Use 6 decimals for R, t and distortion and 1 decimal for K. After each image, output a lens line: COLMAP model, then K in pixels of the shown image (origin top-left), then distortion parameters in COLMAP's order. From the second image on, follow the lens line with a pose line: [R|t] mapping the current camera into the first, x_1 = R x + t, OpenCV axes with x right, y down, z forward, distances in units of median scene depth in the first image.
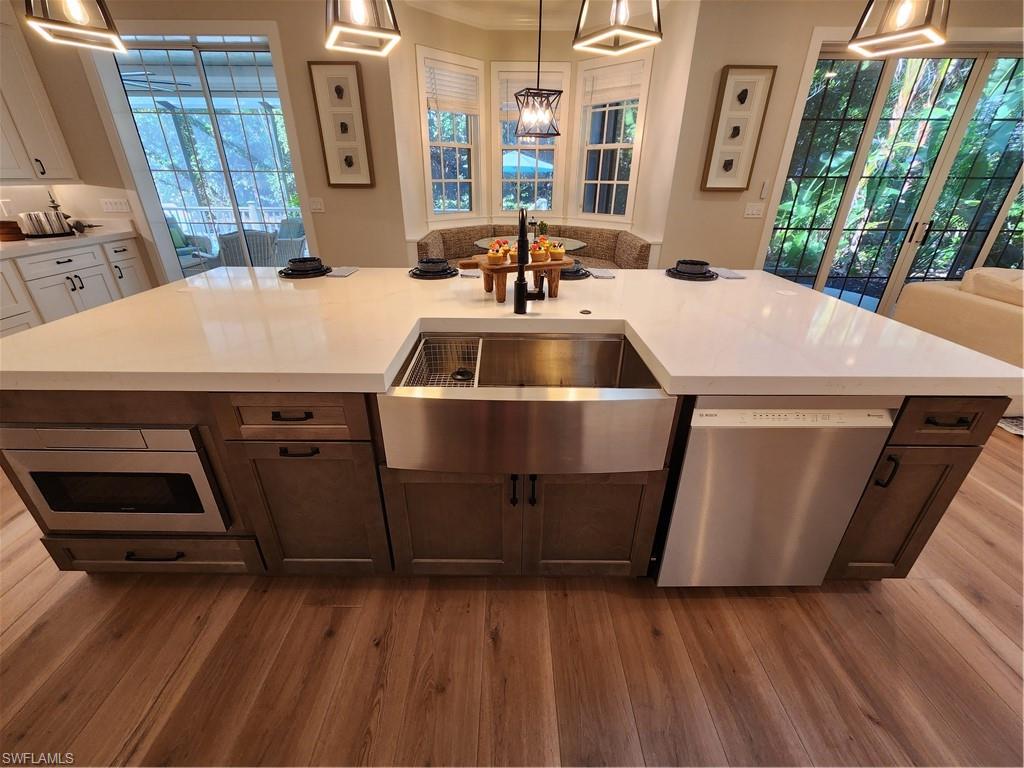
lens RADIAL K [[419.4, 0, 510.4], [0, 419.4, 373.2], [0, 0, 1]] dist [-0.001745, 0.000107]
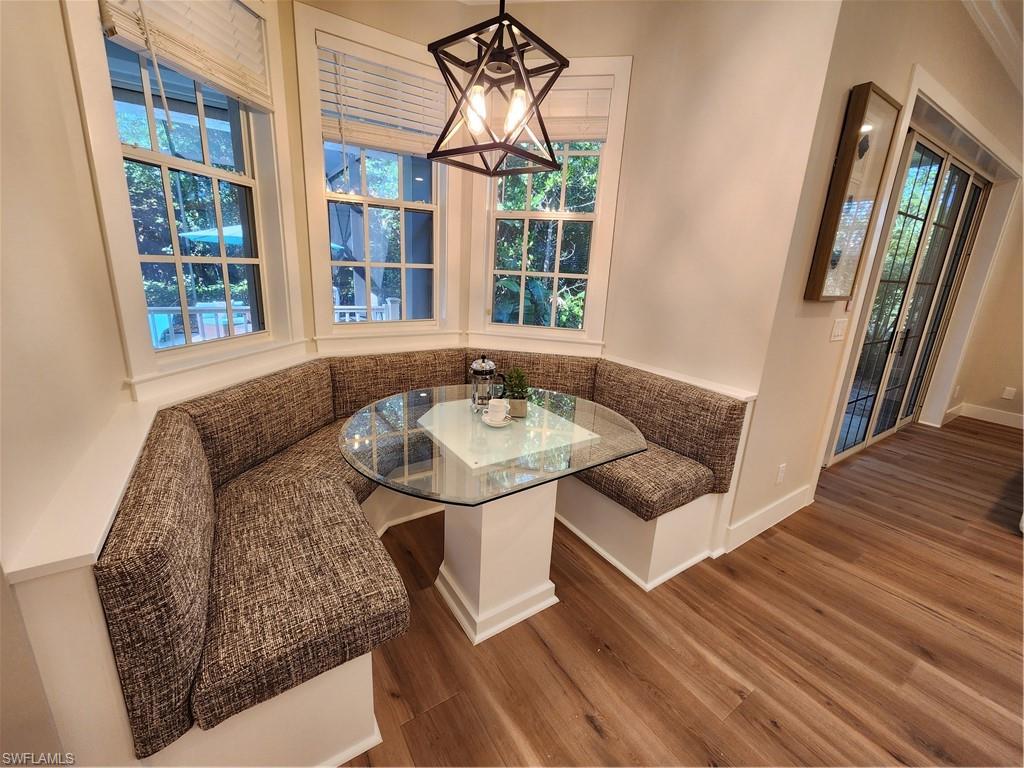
lens RADIAL K [[419.4, 0, 510.4], [0, 419.4, 373.2], [0, 0, 1]] dist [-0.001745, 0.000107]
pose [[0.833643, -0.102714, 0.542668, -0.169517], [0.194828, 0.974081, -0.114924, -0.359186], [-0.516799, 0.201532, 0.832048, 0.771819]]
